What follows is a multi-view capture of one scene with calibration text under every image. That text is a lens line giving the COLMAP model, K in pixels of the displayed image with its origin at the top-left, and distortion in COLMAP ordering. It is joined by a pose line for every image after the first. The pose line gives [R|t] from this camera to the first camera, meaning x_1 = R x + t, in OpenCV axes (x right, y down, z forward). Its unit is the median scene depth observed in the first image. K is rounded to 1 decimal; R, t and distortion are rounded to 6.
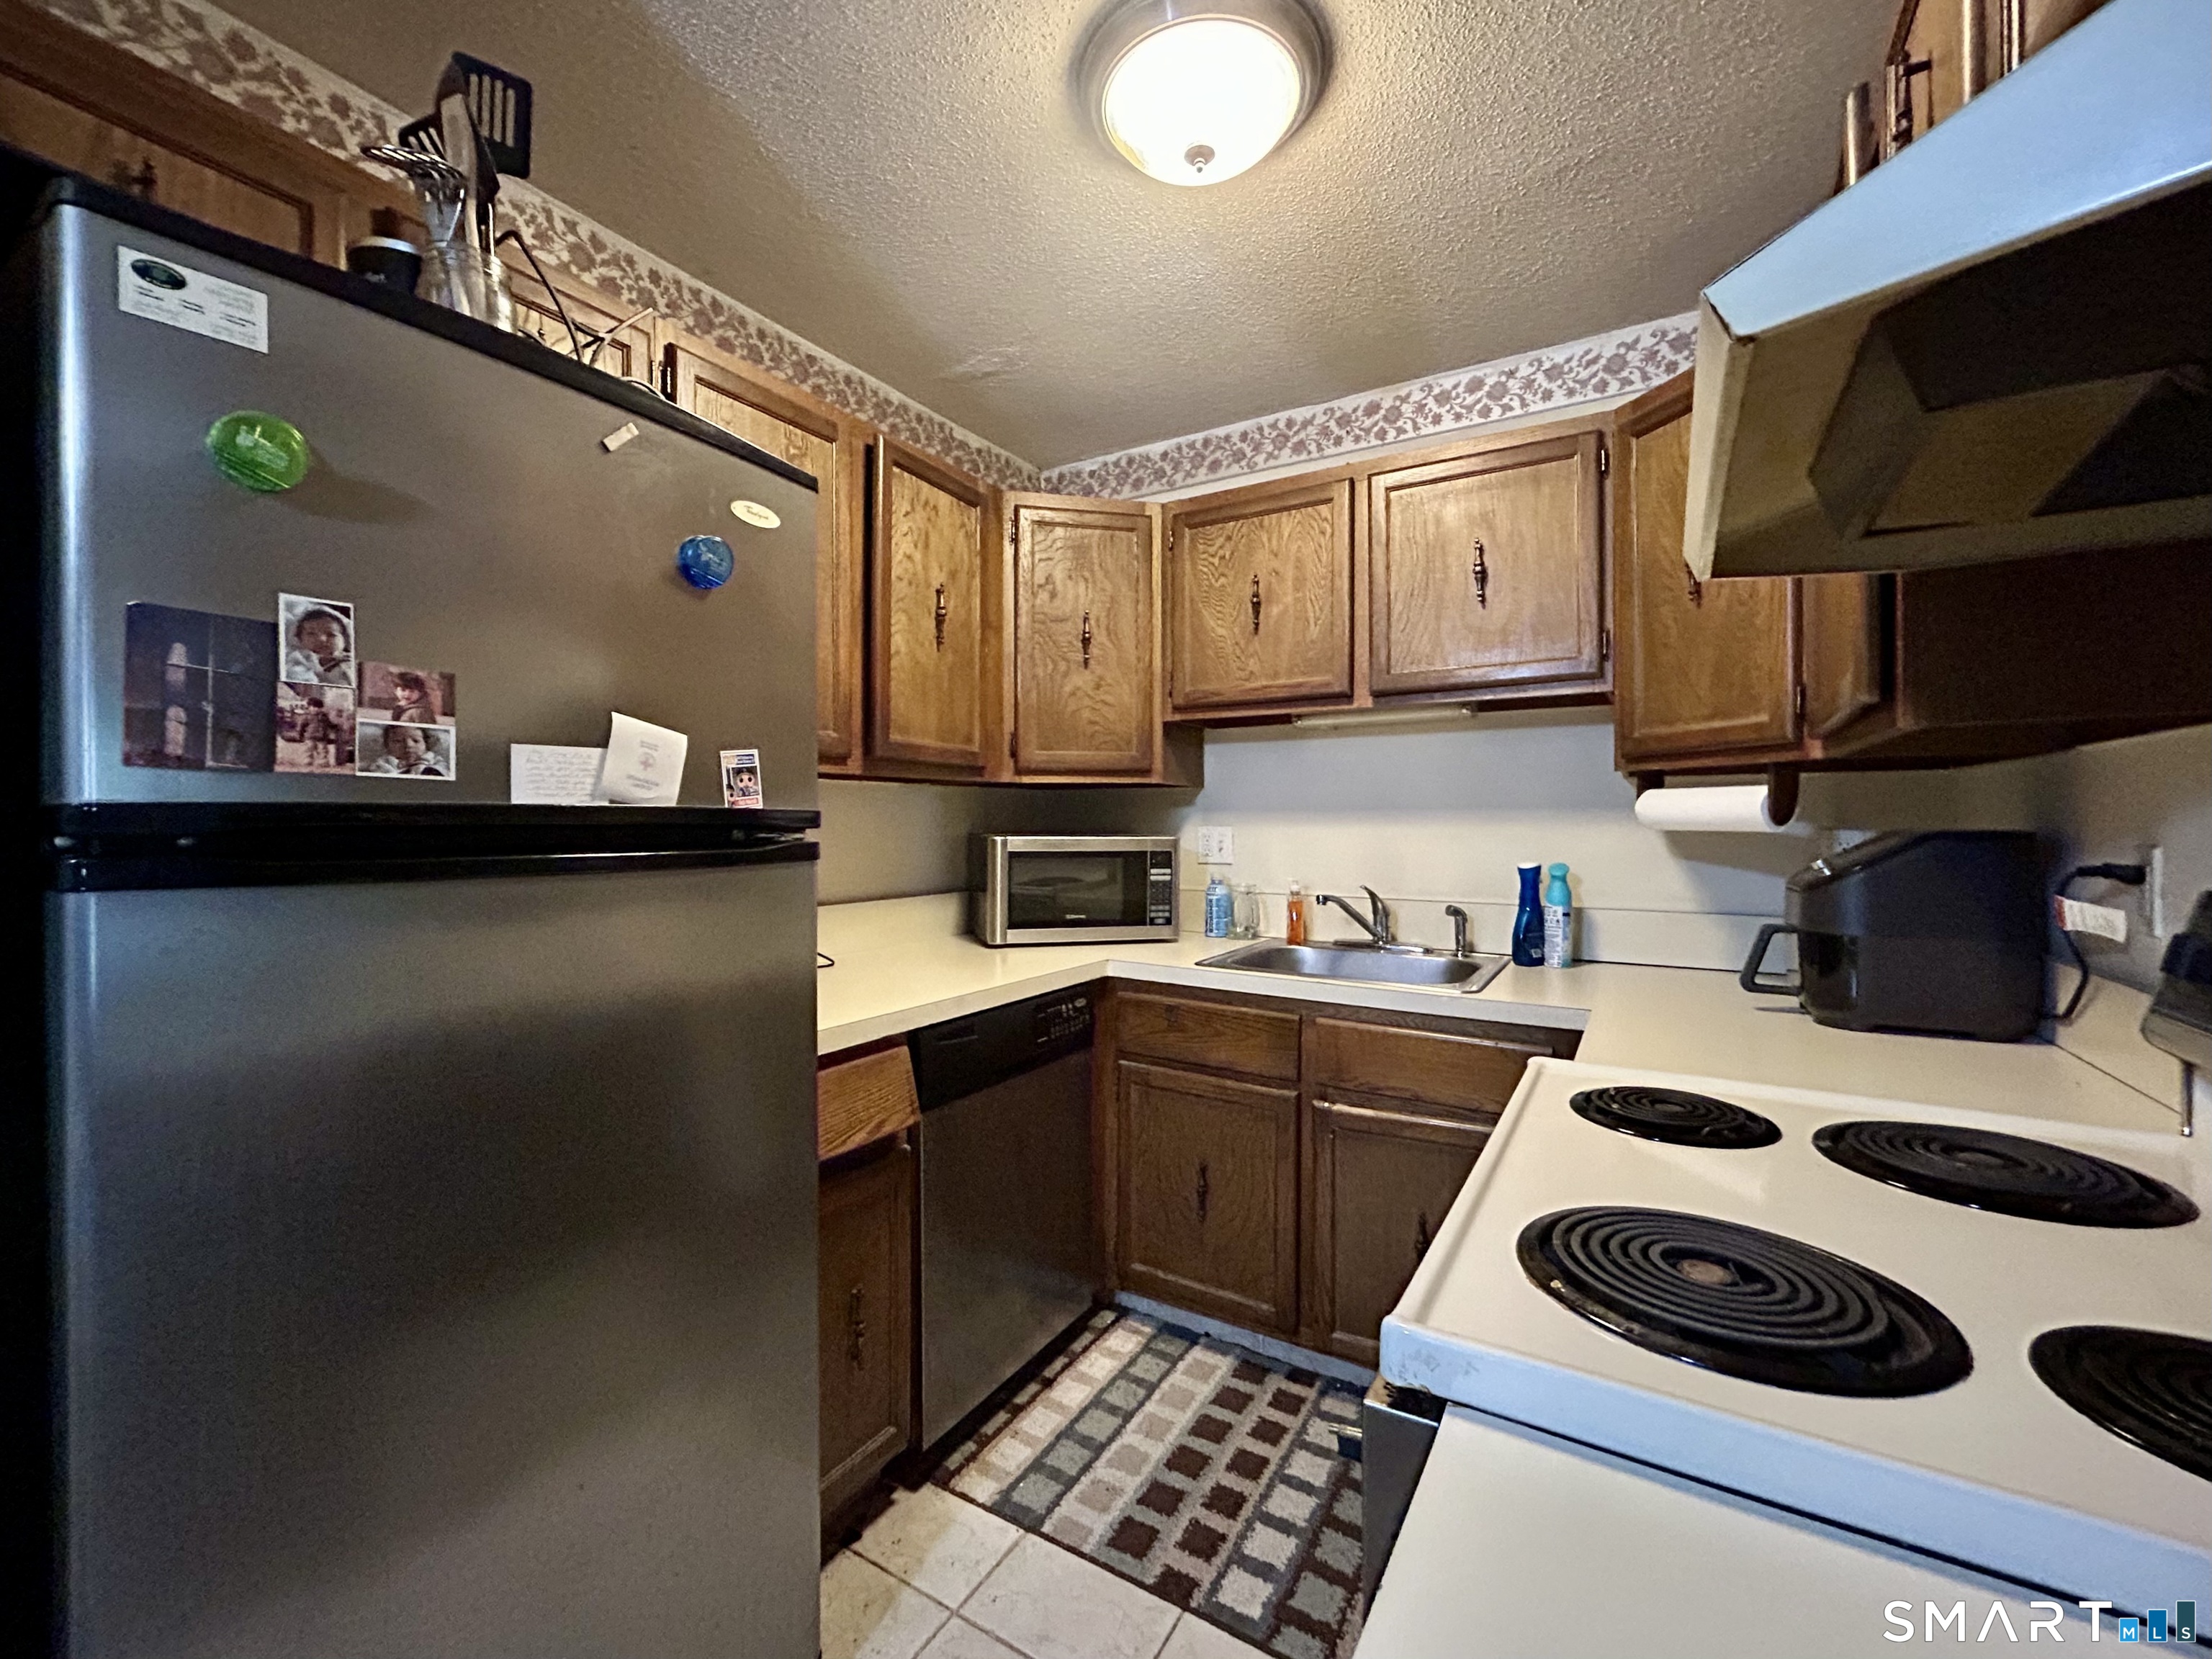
lens RADIAL K [[912.2, 0, 1101.7], [0, 912.2, 828.2], [0, 0, 1]] dist [0.000261, 0.000545]
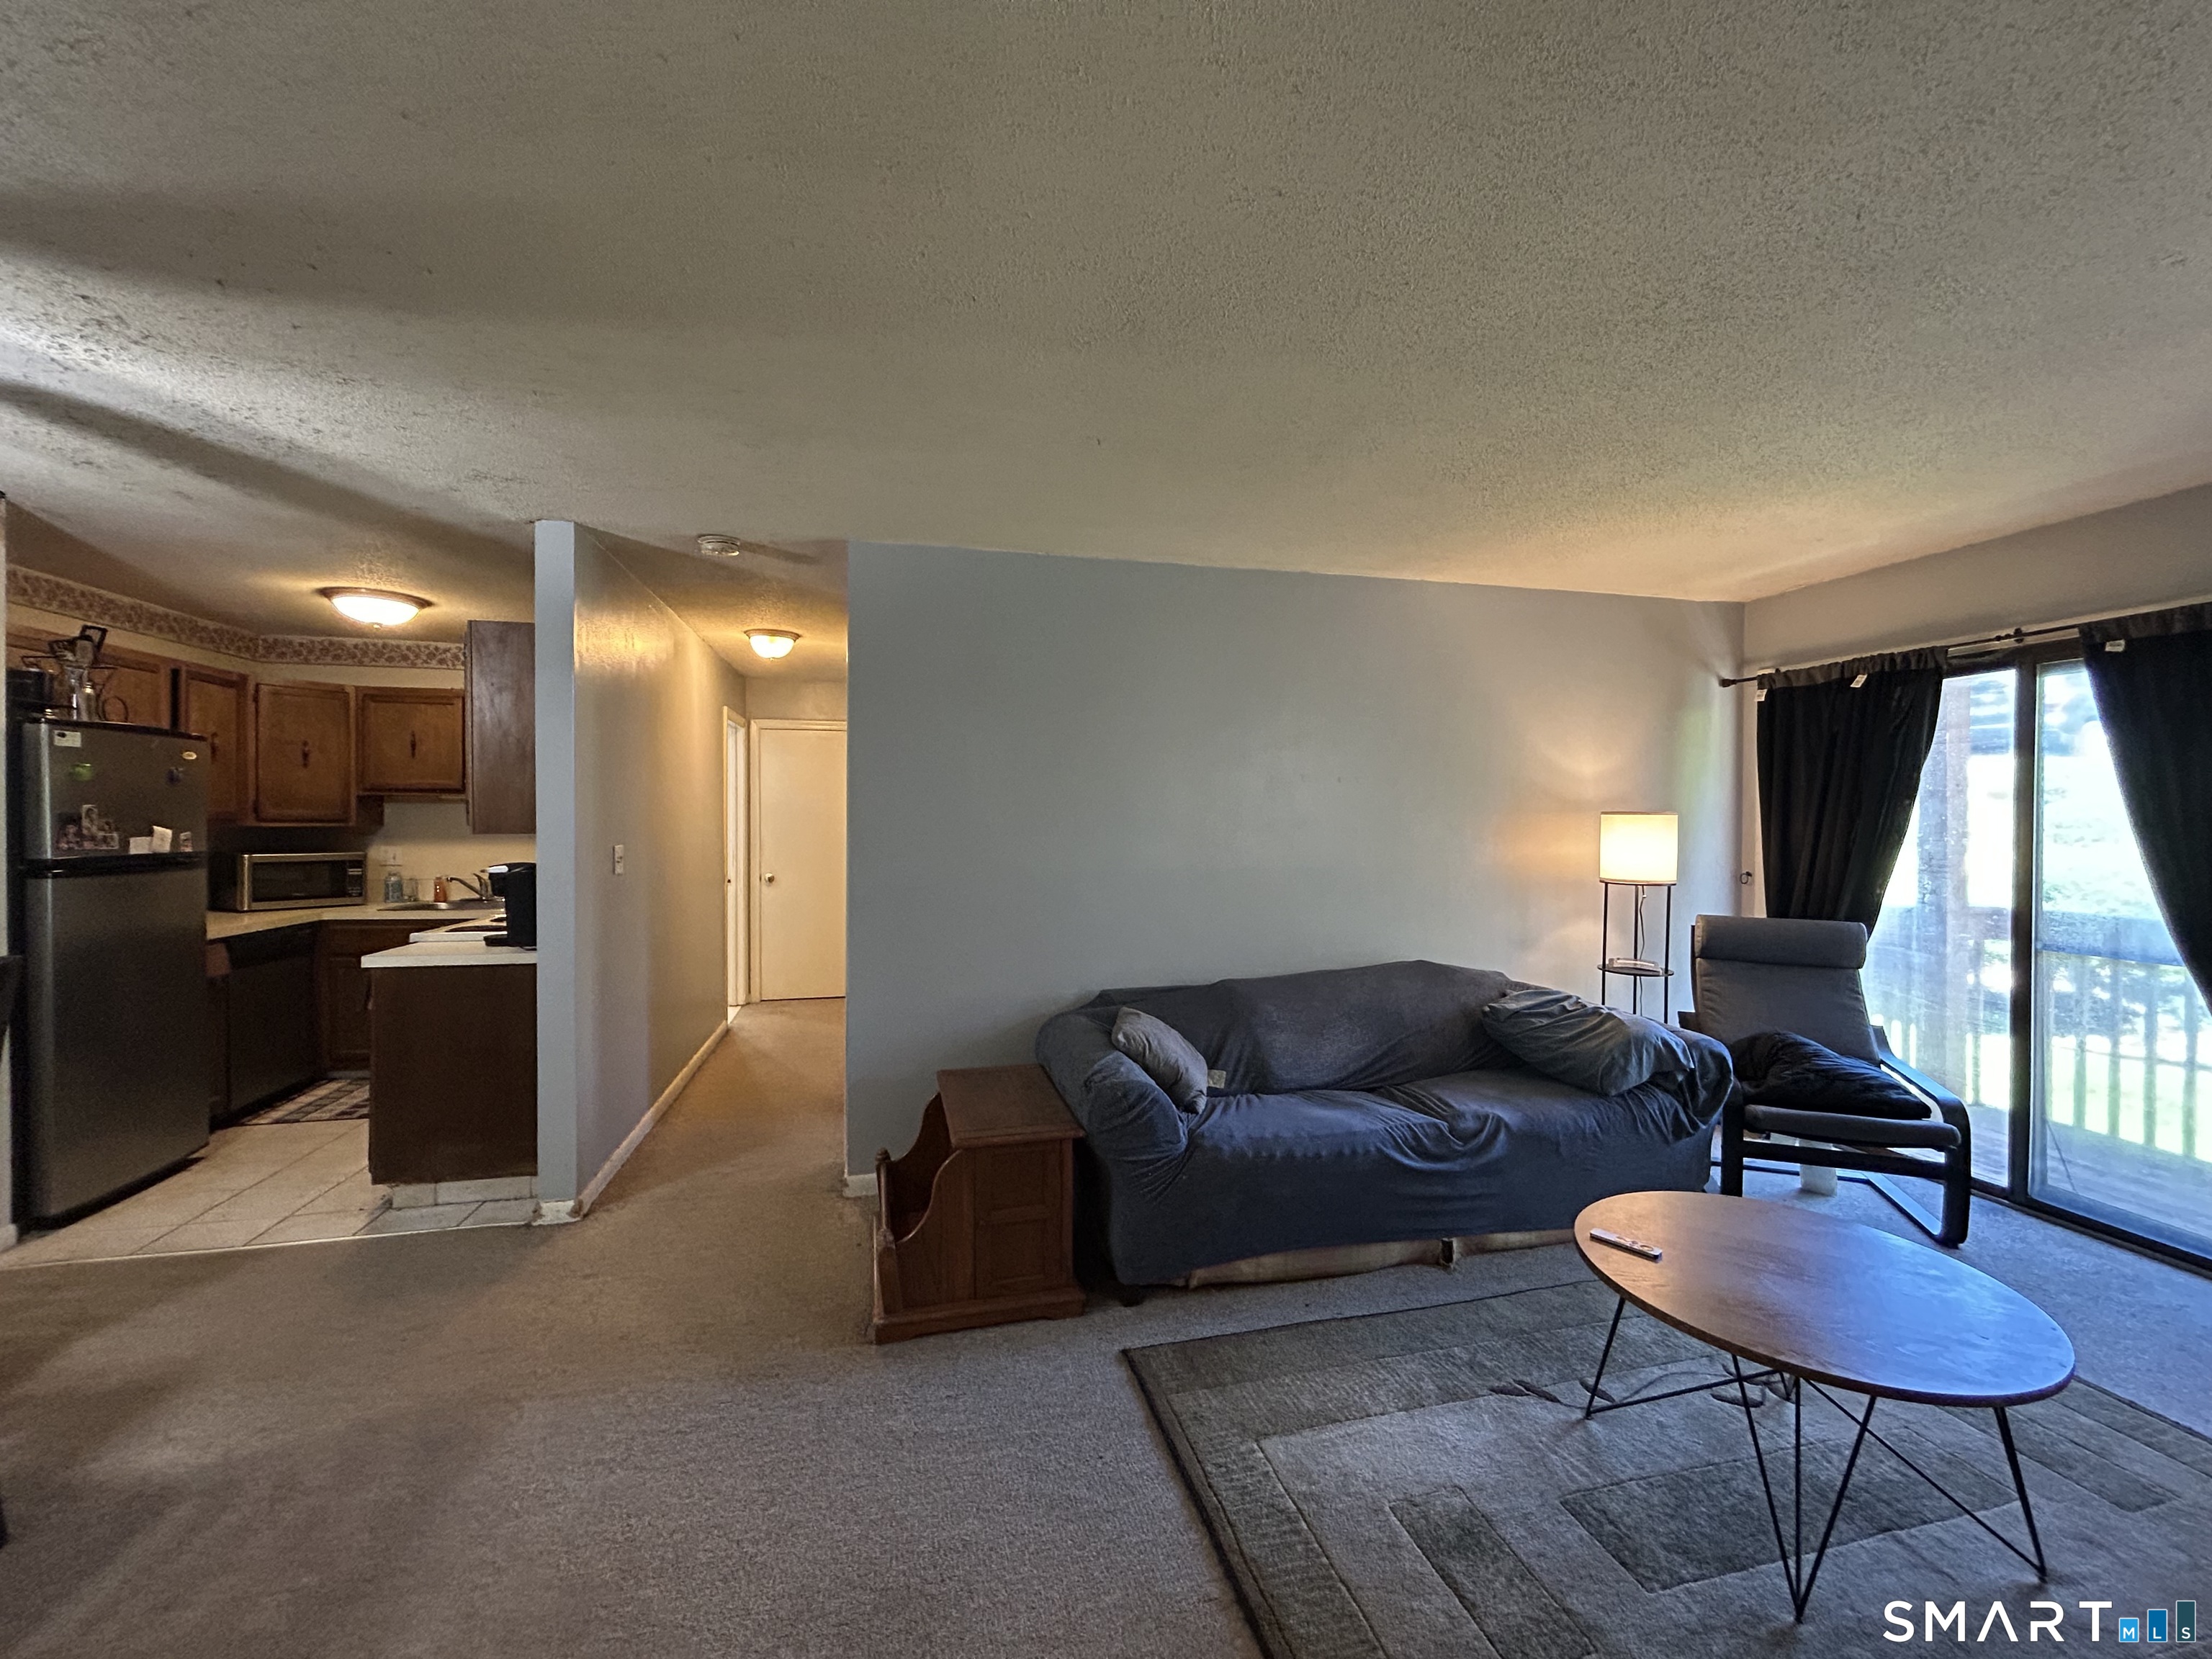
lens RADIAL K [[891.3, 0, 1099.1], [0, 891.3, 828.0], [0, 0, 1]] dist [-0.000464, 0.000514]
pose [[0.715529, -0.002461, 0.698578, -0.167133], [-0.000117, 0.999993, 0.003643, -0.065535], [-0.698583, -0.002688, 0.715524, -1.935628]]
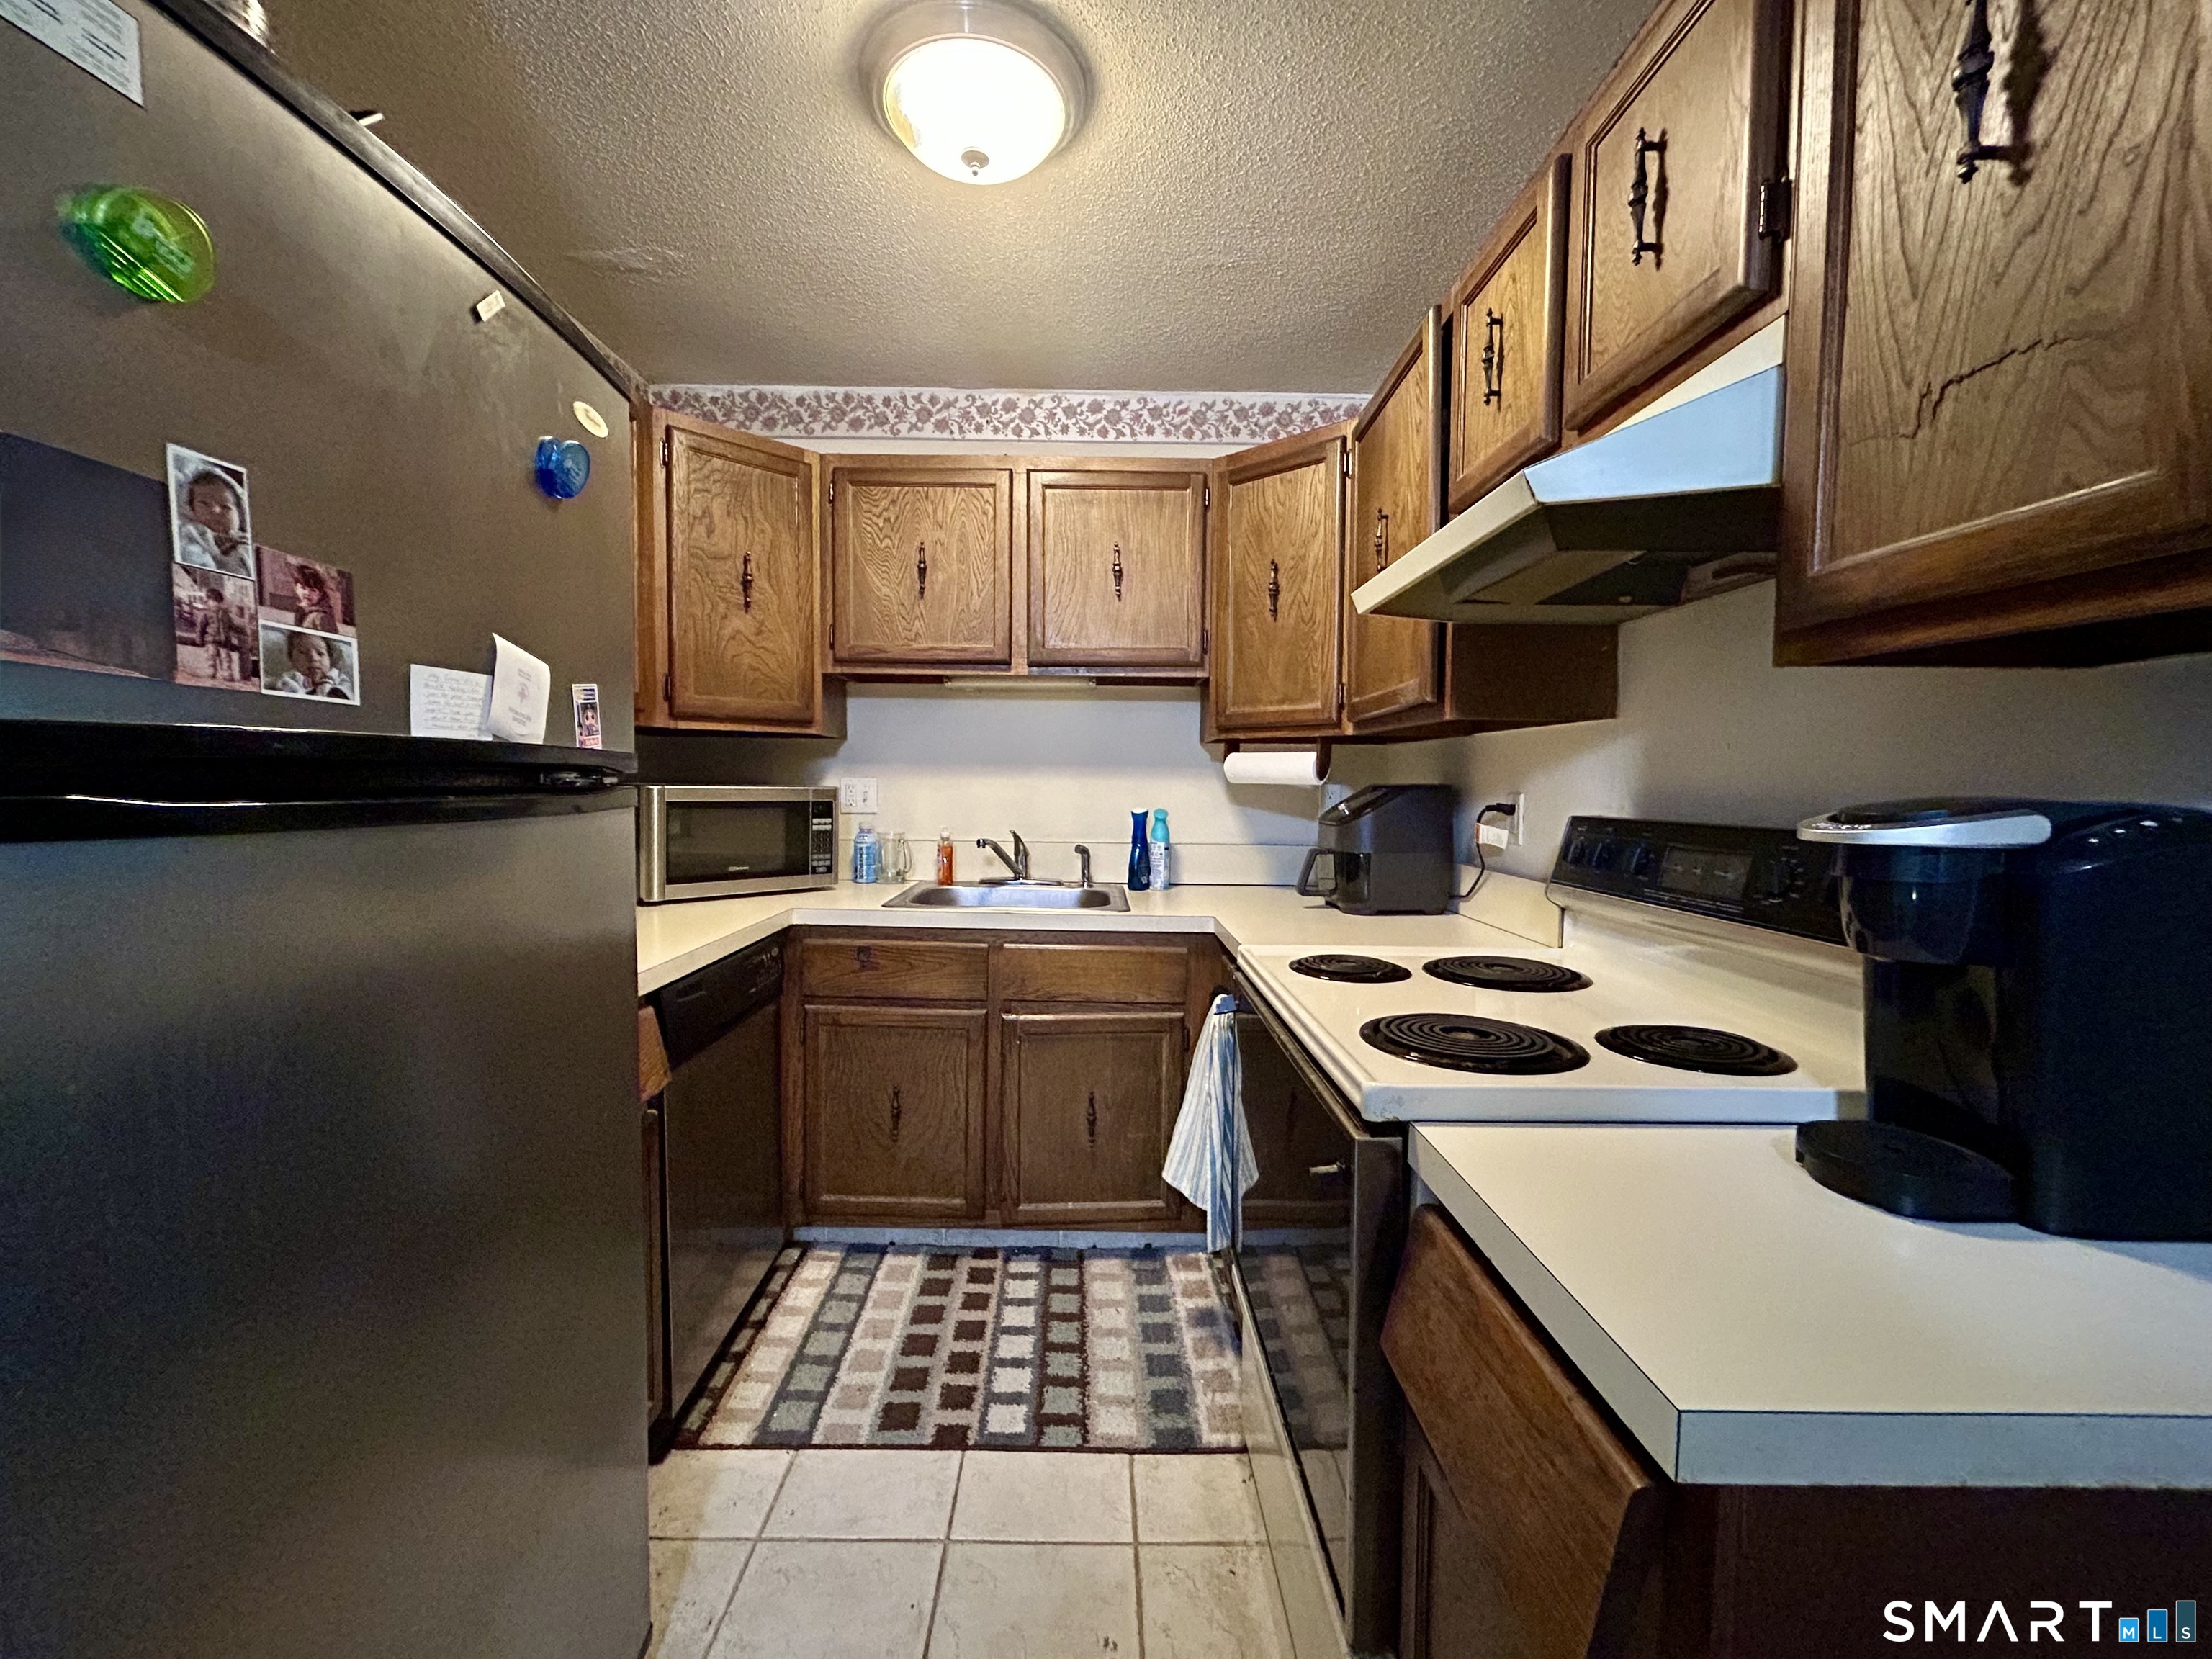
lens RADIAL K [[891.3, 0, 1099.1], [0, 891.3, 828.0], [0, 0, 1]] dist [-0.000464, 0.000514]
pose [[0.848854, -0.018605, 0.528300, -0.249677], [-0.008156, 0.998801, 0.048280, 0.005789], [-0.528565, -0.045292, 0.847684, -0.012284]]
